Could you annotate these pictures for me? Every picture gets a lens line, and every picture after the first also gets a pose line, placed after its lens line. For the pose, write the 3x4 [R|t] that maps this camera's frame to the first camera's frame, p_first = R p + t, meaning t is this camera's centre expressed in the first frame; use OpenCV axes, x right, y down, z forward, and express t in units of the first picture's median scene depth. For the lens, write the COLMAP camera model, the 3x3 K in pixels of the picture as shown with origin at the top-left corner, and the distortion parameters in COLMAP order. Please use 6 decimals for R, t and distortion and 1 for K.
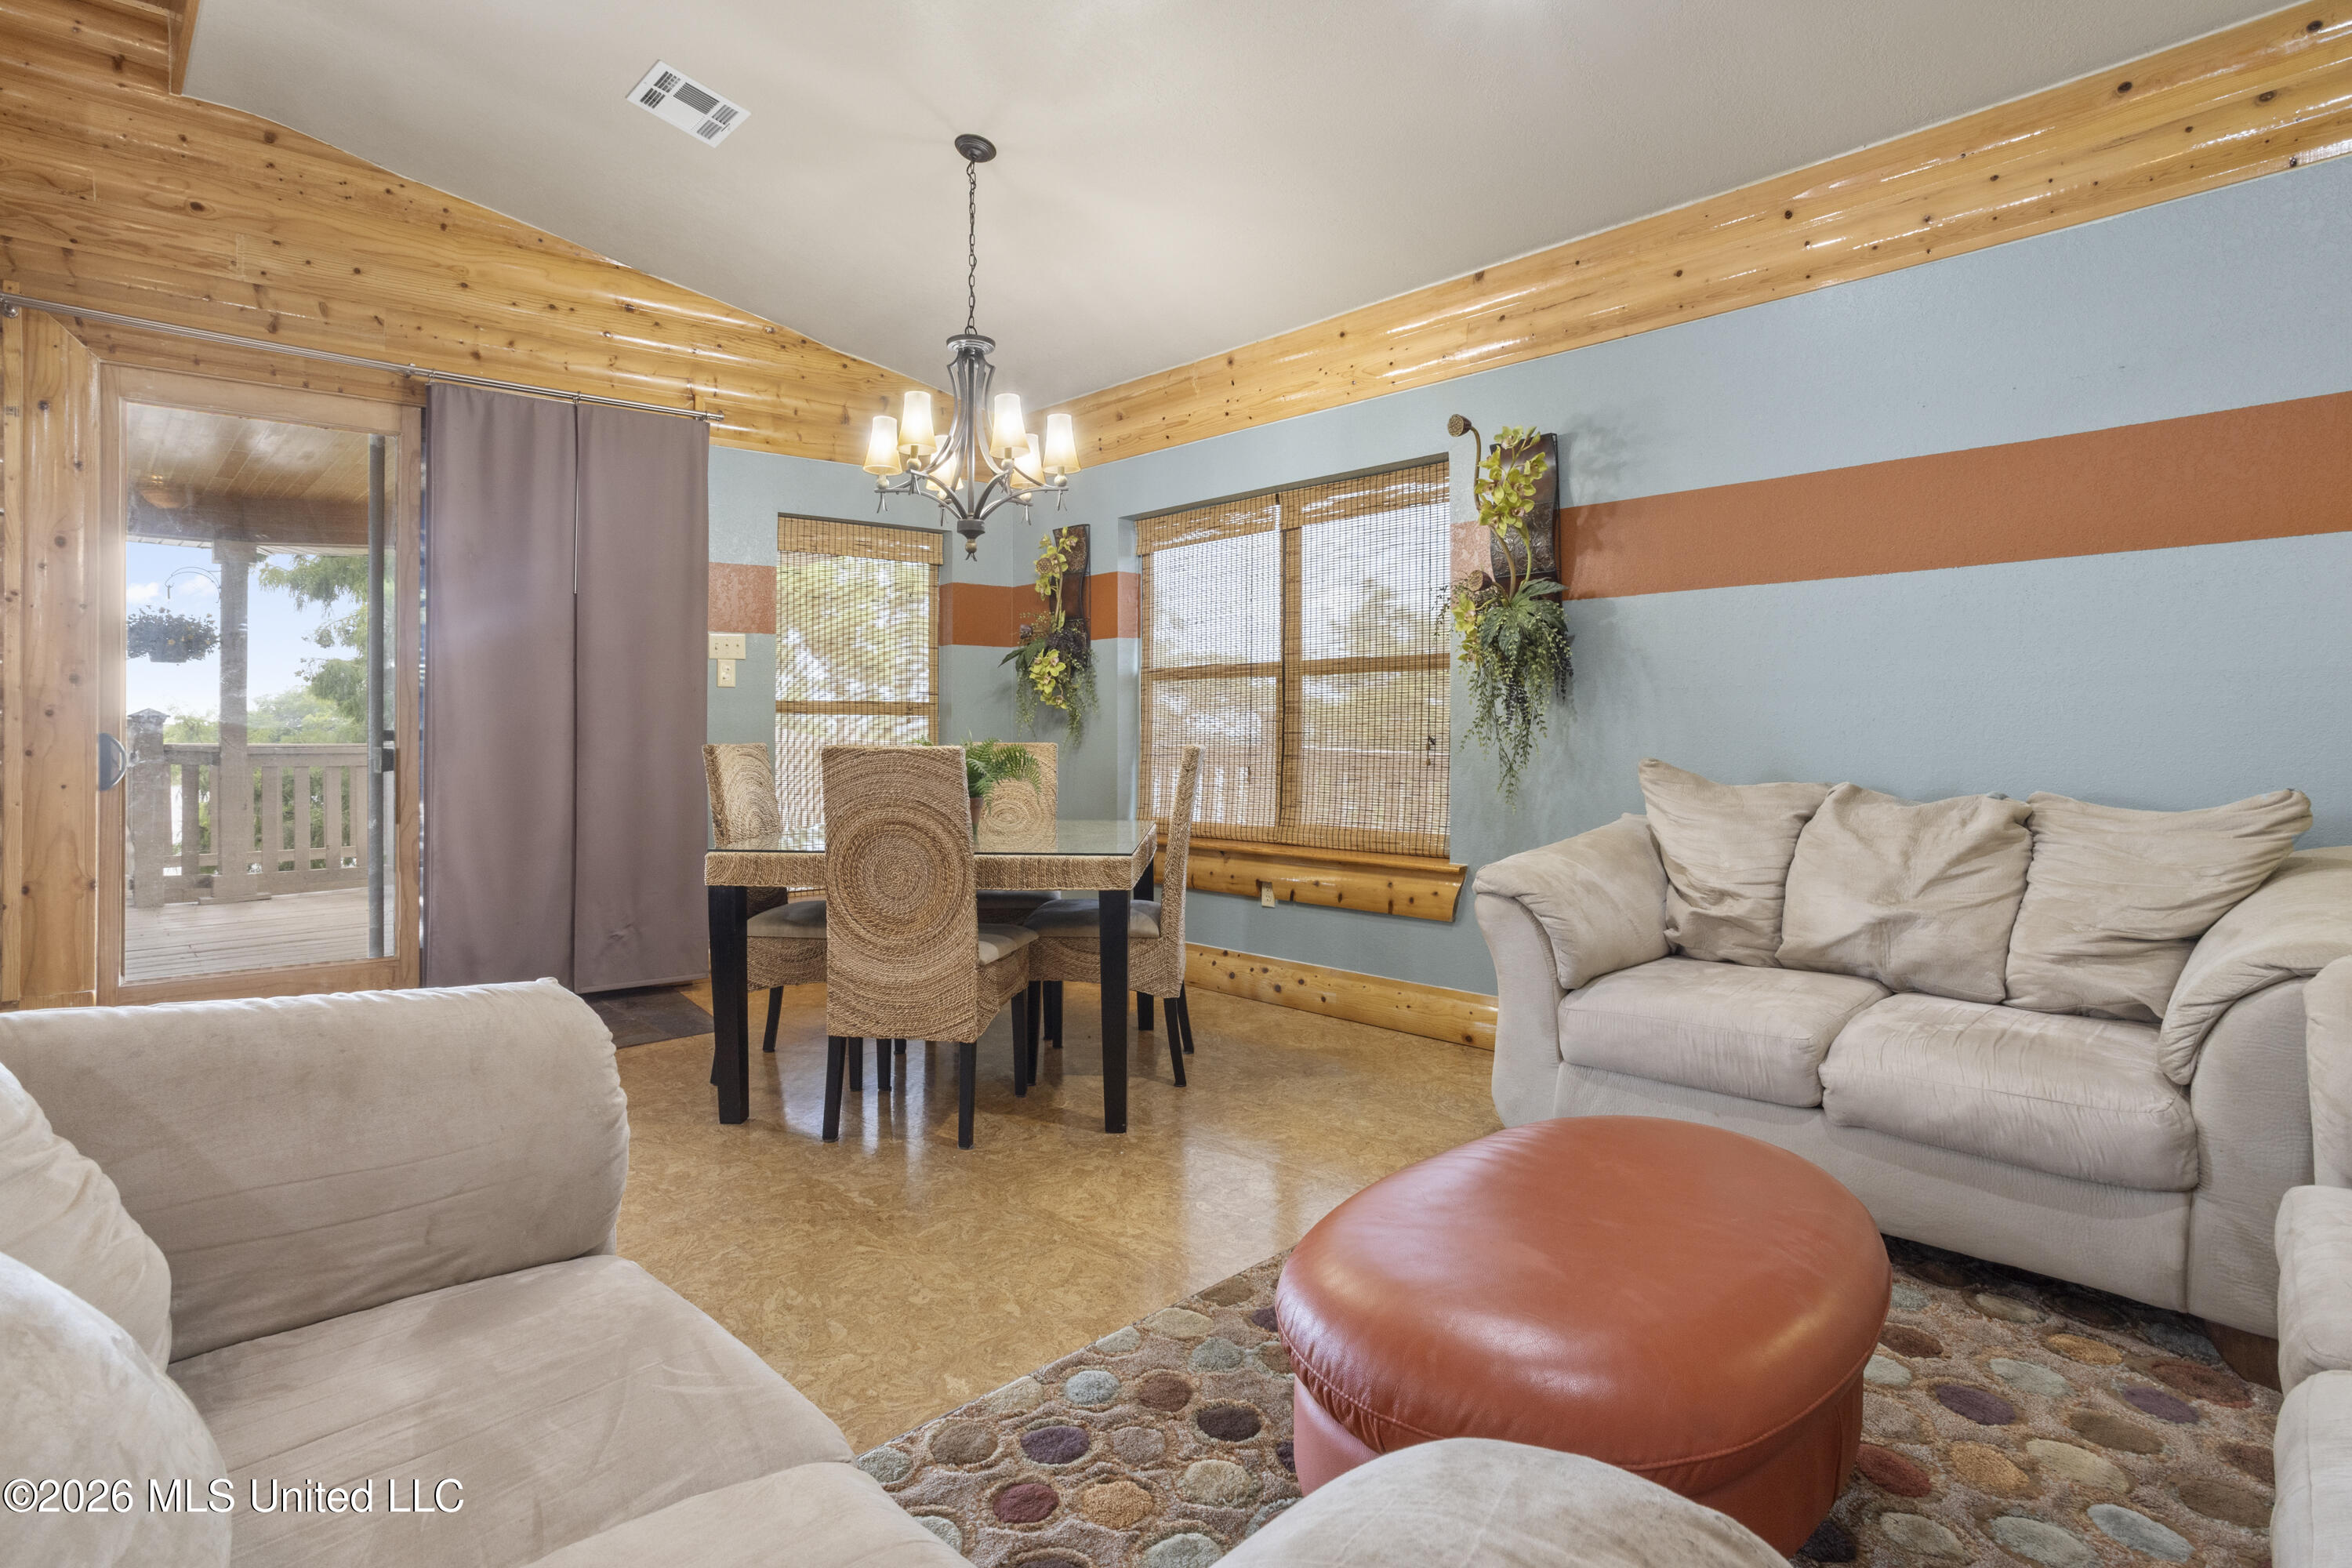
lens RADIAL K [[1140.8, 0, 1176.3], [0, 1140.8, 743.4], [0, 0, 1]] dist [-0.056219, 0.039581]
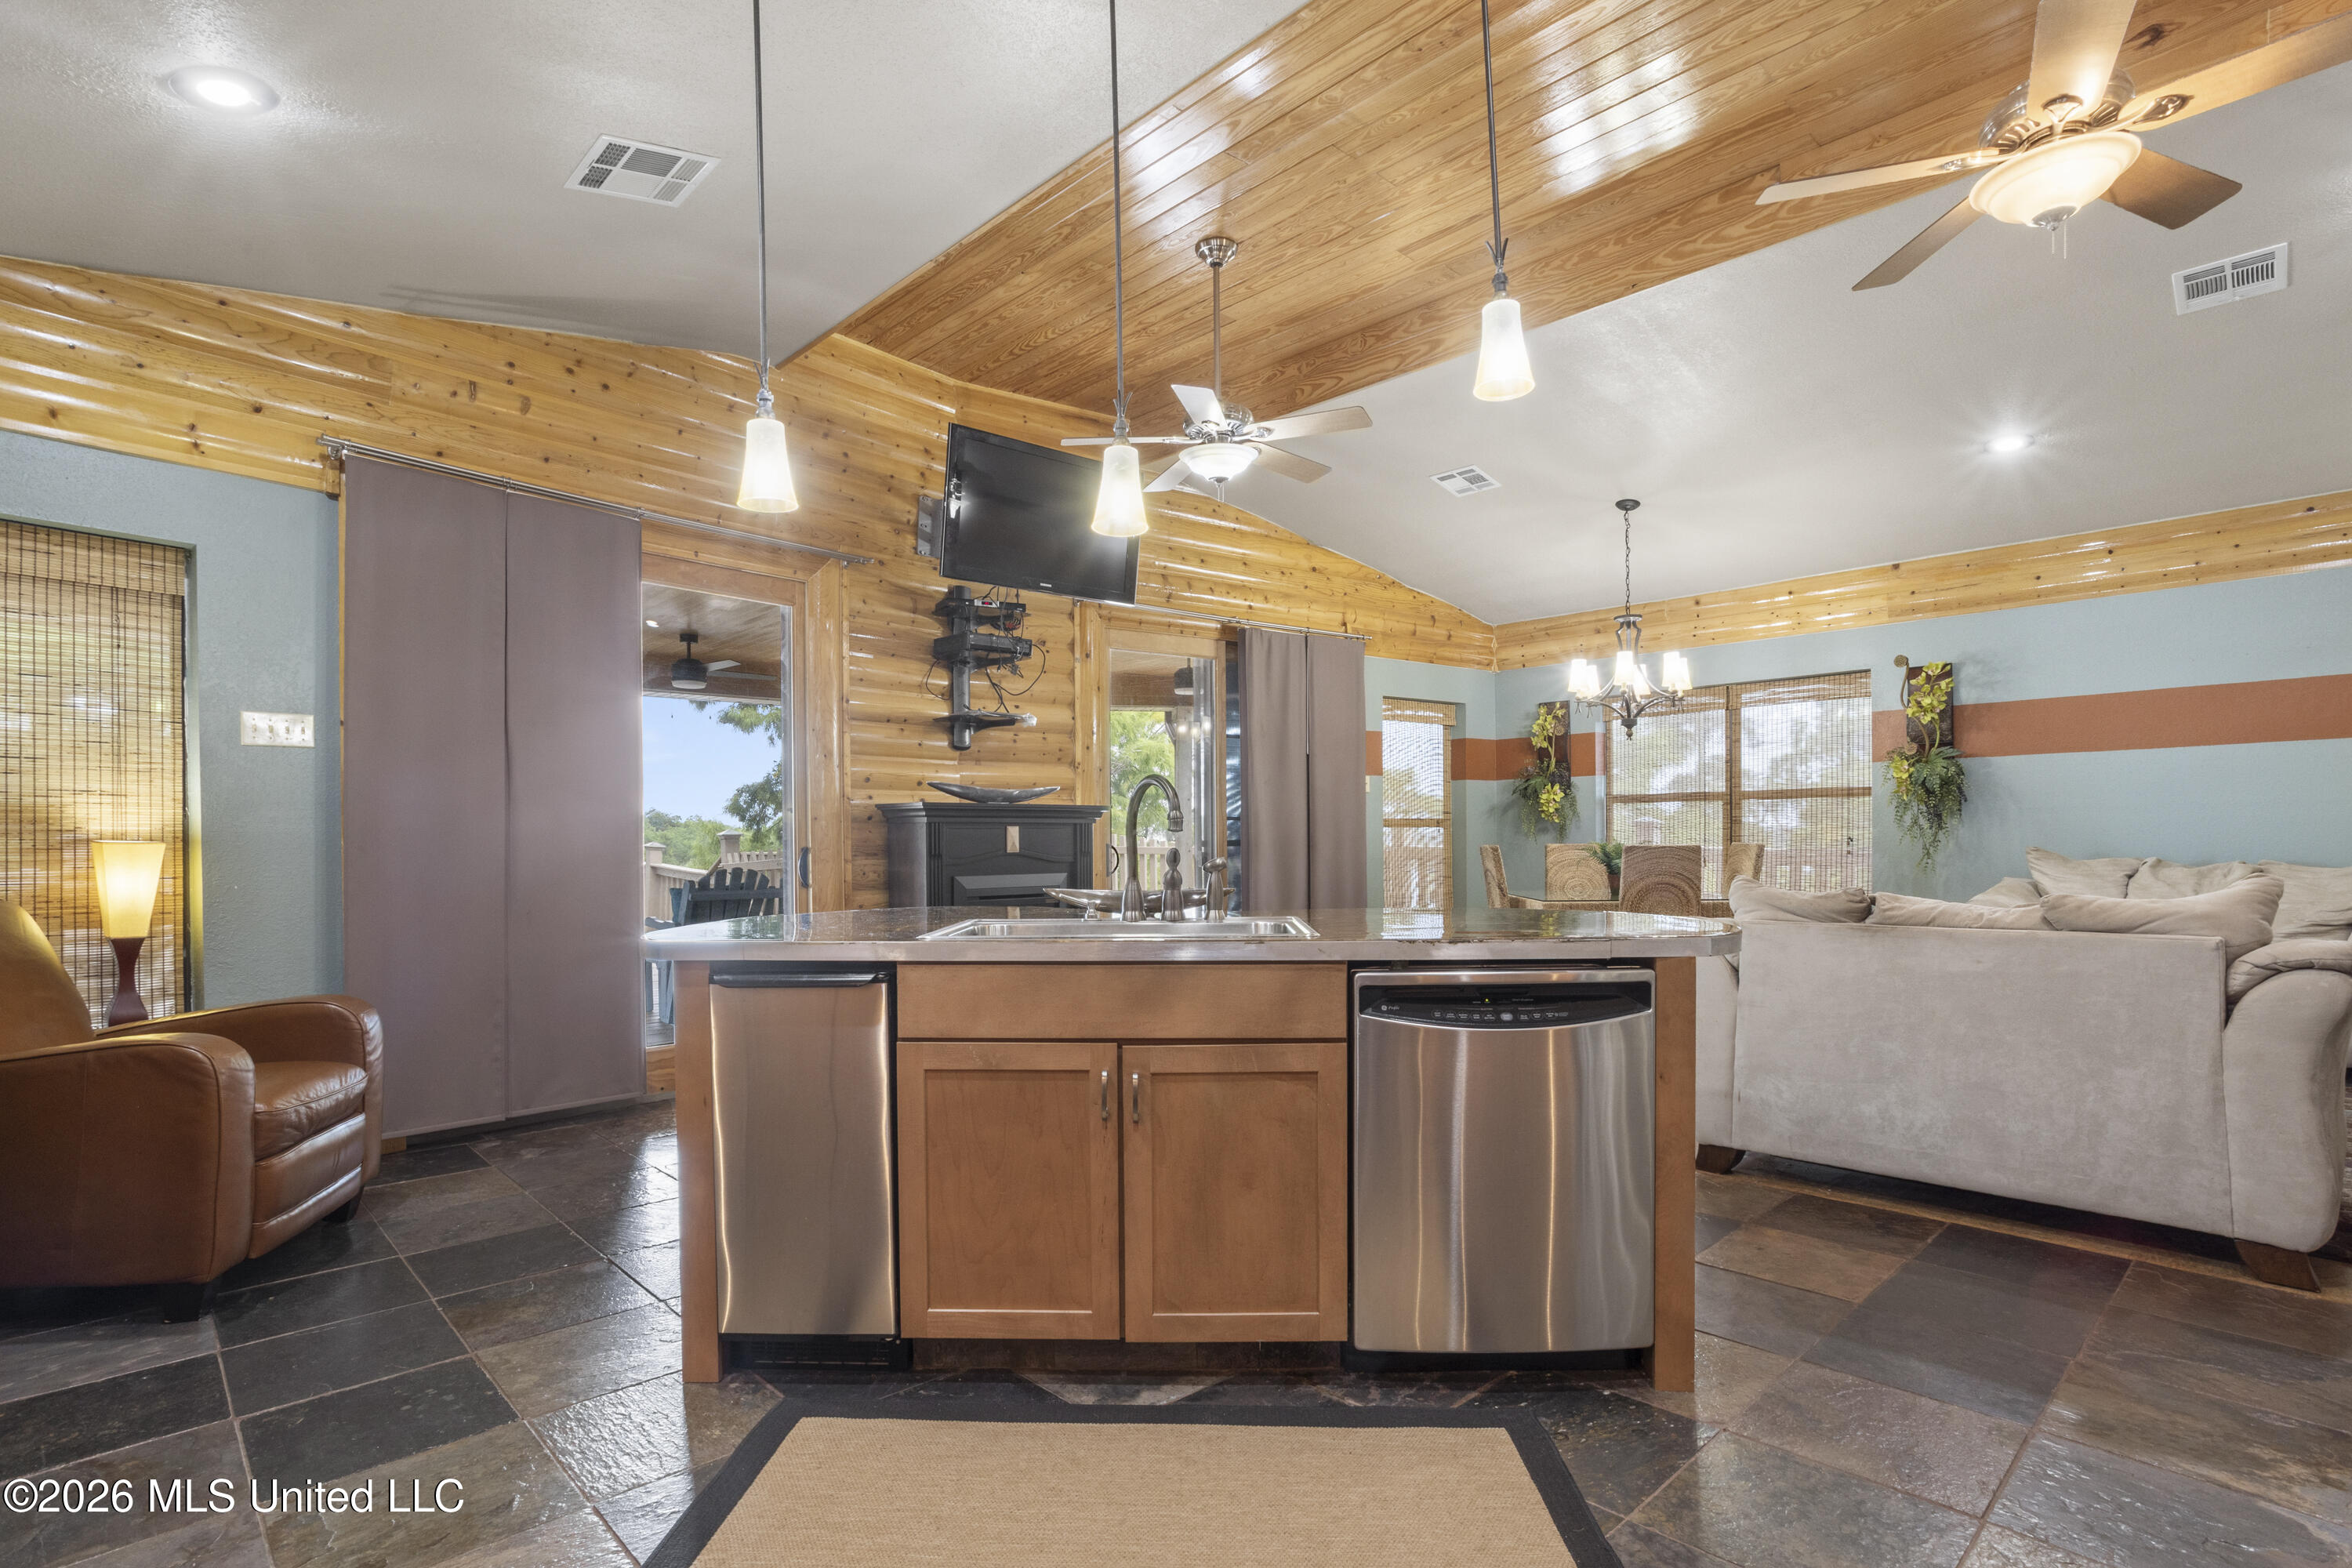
lens RADIAL K [[1155.0, 0, 1176.7], [0, 1155.0, 865.1], [0, 0, 1]] dist [-0.036436, 0.028429]
pose [[0.999923, -0.010654, -0.006374, -0.866397], [0.010727, 0.999875, 0.011598, 0.005865], [0.006250, -0.011666, 0.999912, -0.788816]]
